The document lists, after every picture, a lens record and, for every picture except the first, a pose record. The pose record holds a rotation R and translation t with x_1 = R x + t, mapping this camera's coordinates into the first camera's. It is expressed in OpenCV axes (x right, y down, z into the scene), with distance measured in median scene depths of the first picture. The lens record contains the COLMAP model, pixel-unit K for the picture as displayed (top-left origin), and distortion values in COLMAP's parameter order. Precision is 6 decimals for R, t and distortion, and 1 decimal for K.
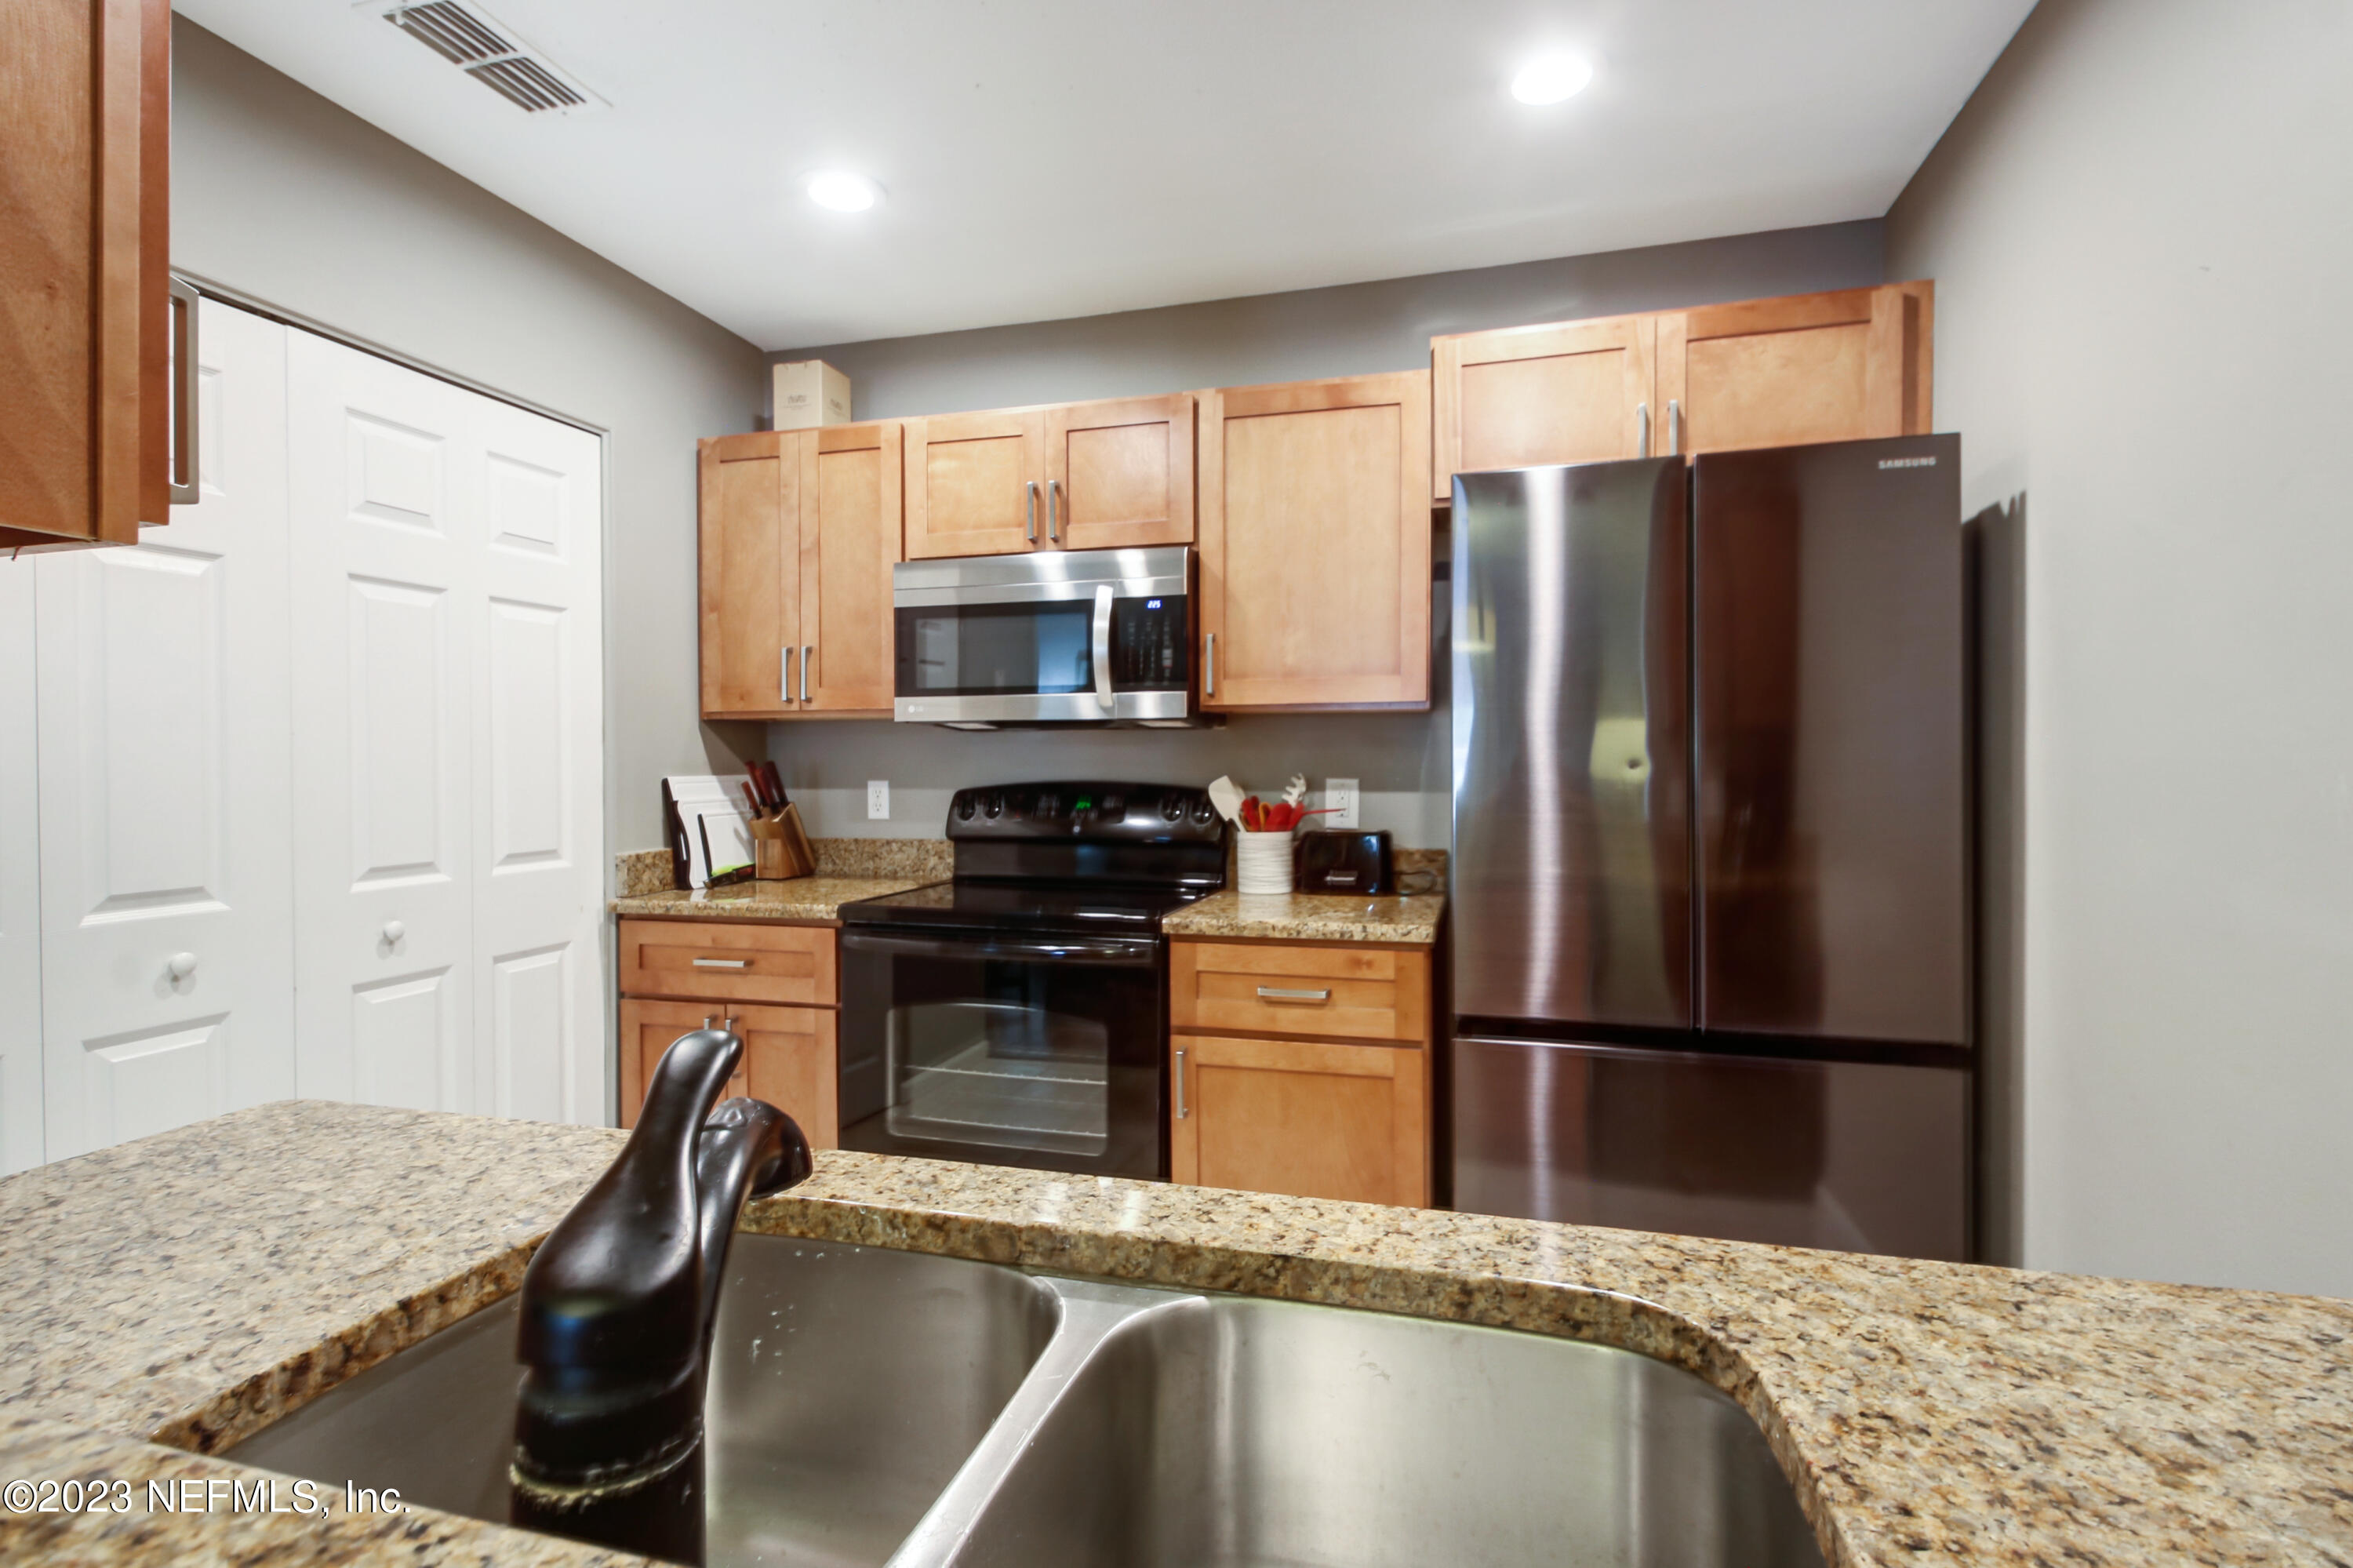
lens RADIAL K [[1087.8, 0, 1173.6], [0, 1087.8, 787.5], [0, 0, 1]] dist [0.005859, 0.000163]
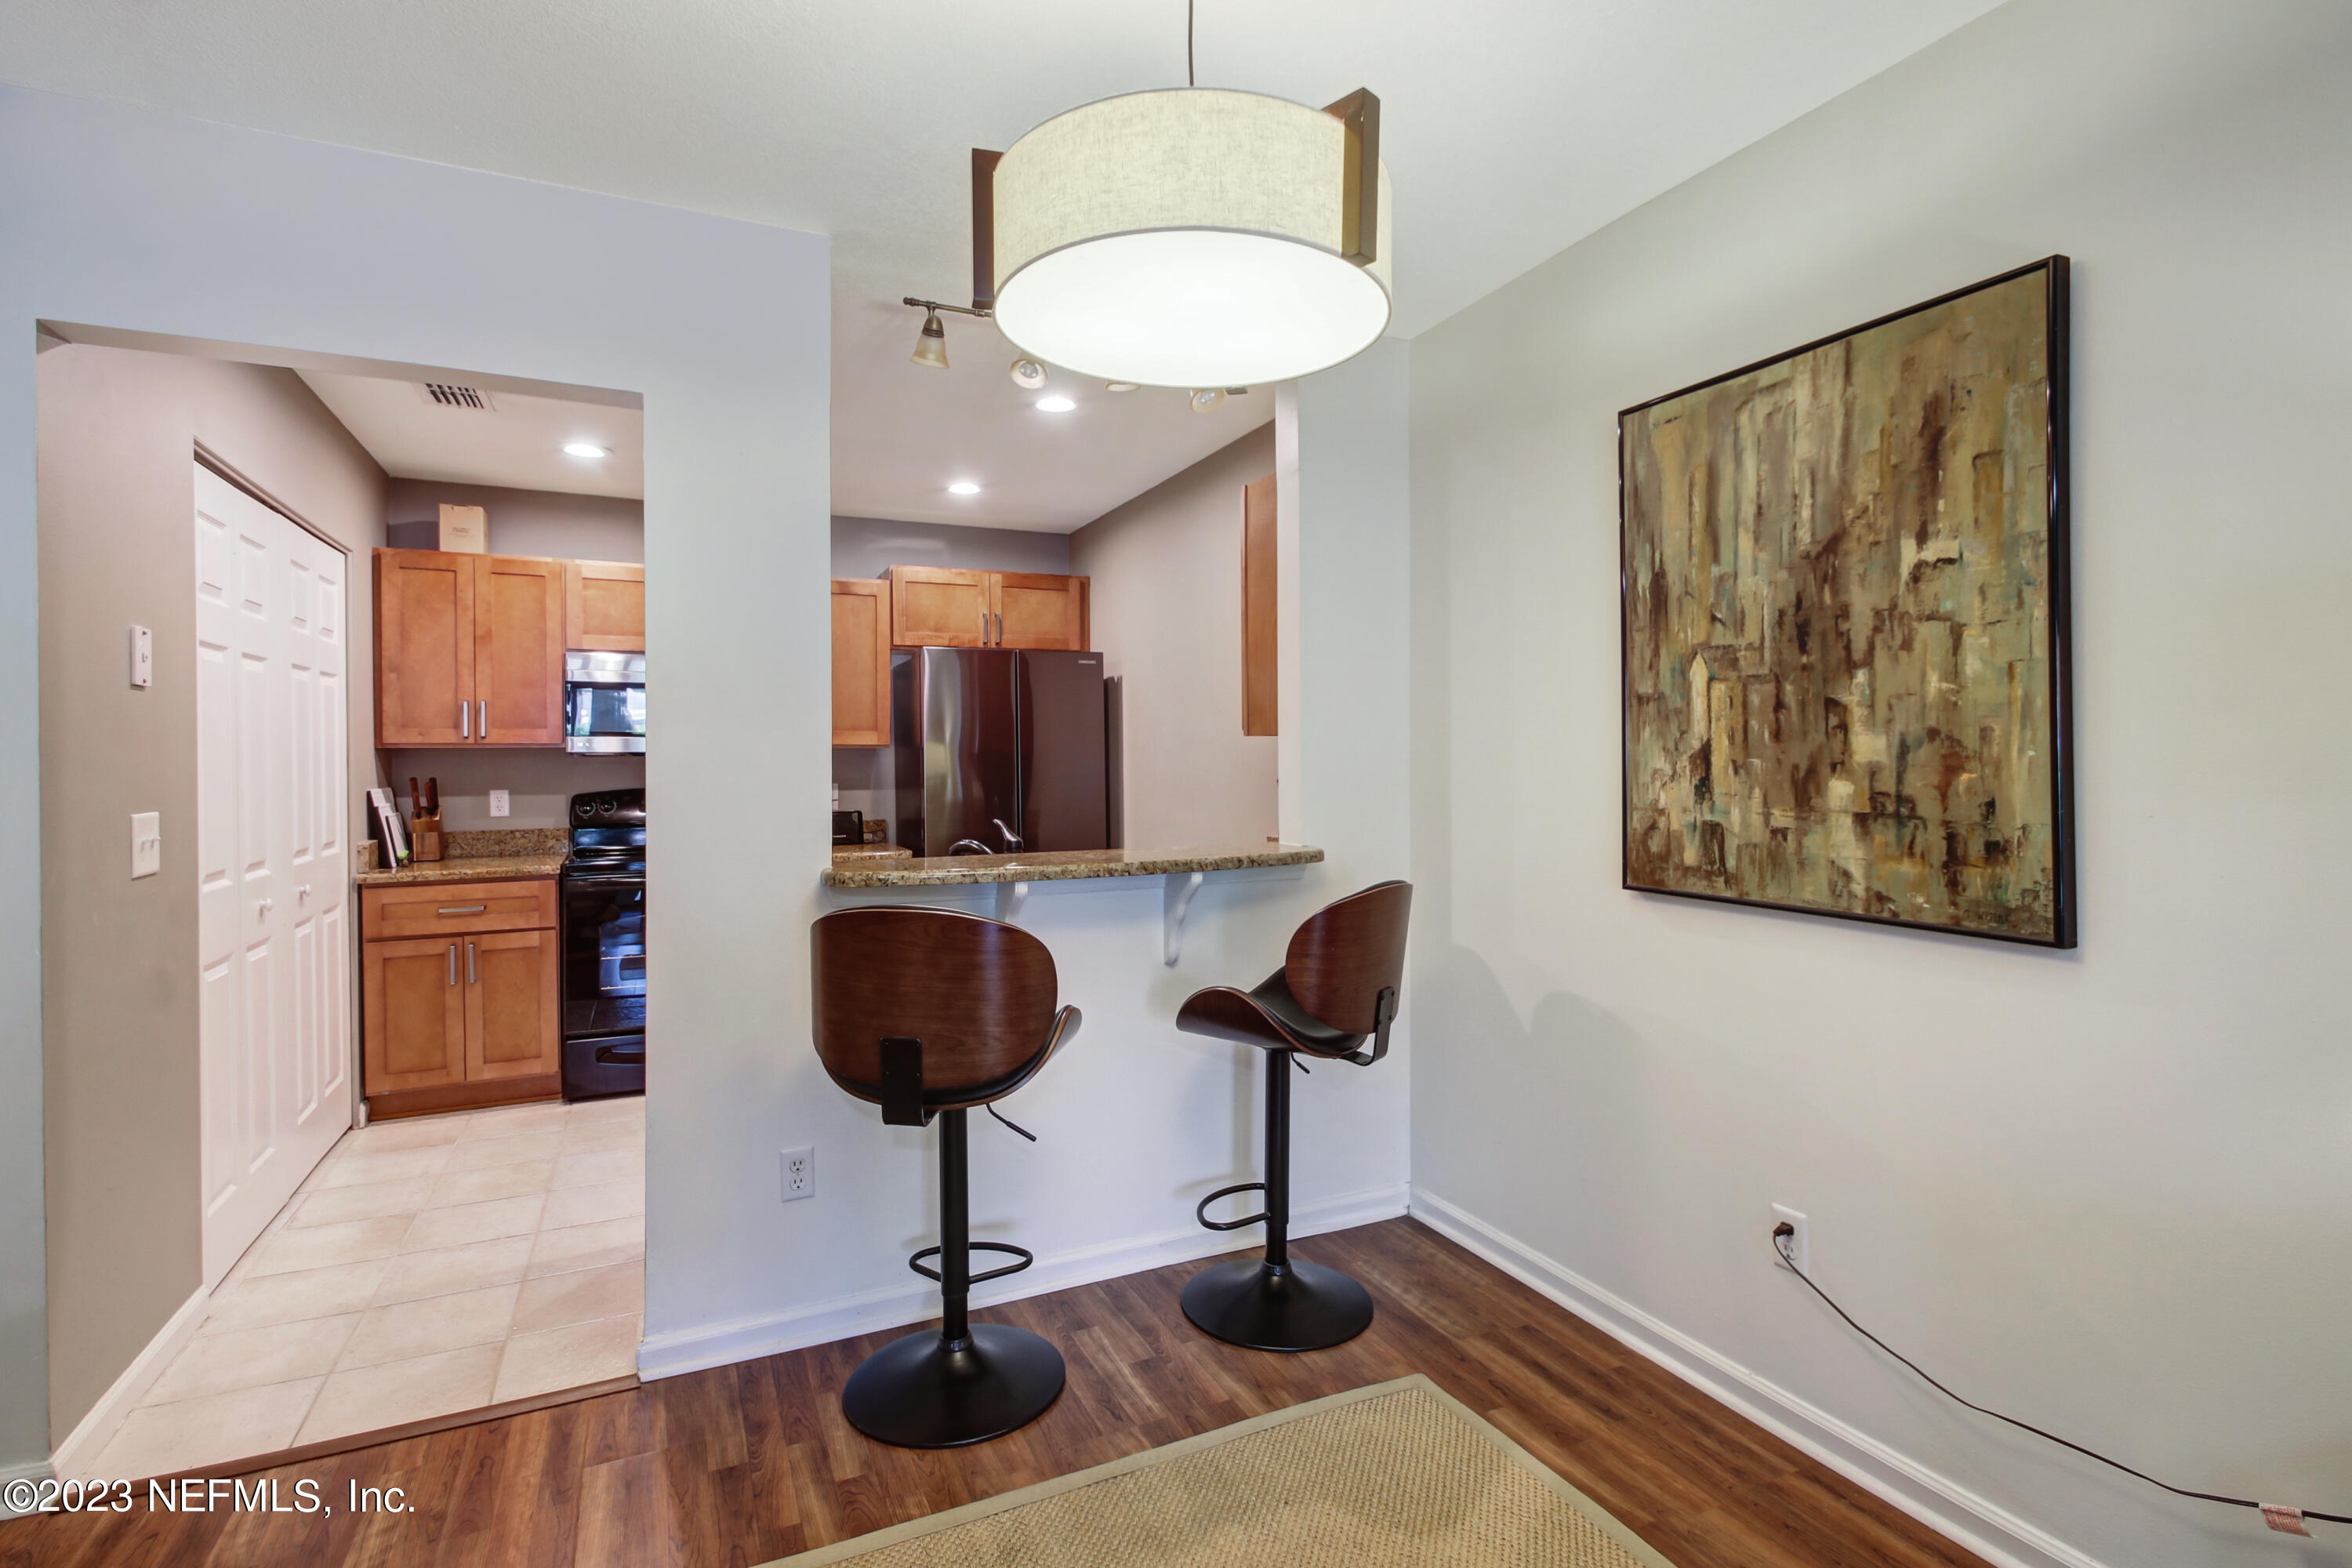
lens RADIAL K [[1087.3, 0, 1173.8], [0, 1087.3, 778.3], [0, 0, 1]] dist [0.005859, 0.000163]
pose [[0.749886, -0.012099, 0.661456, -0.655102], [0.020182, 0.999786, -0.004592, 0.003503], [-0.661259, 0.016793, 0.749970, -0.794358]]
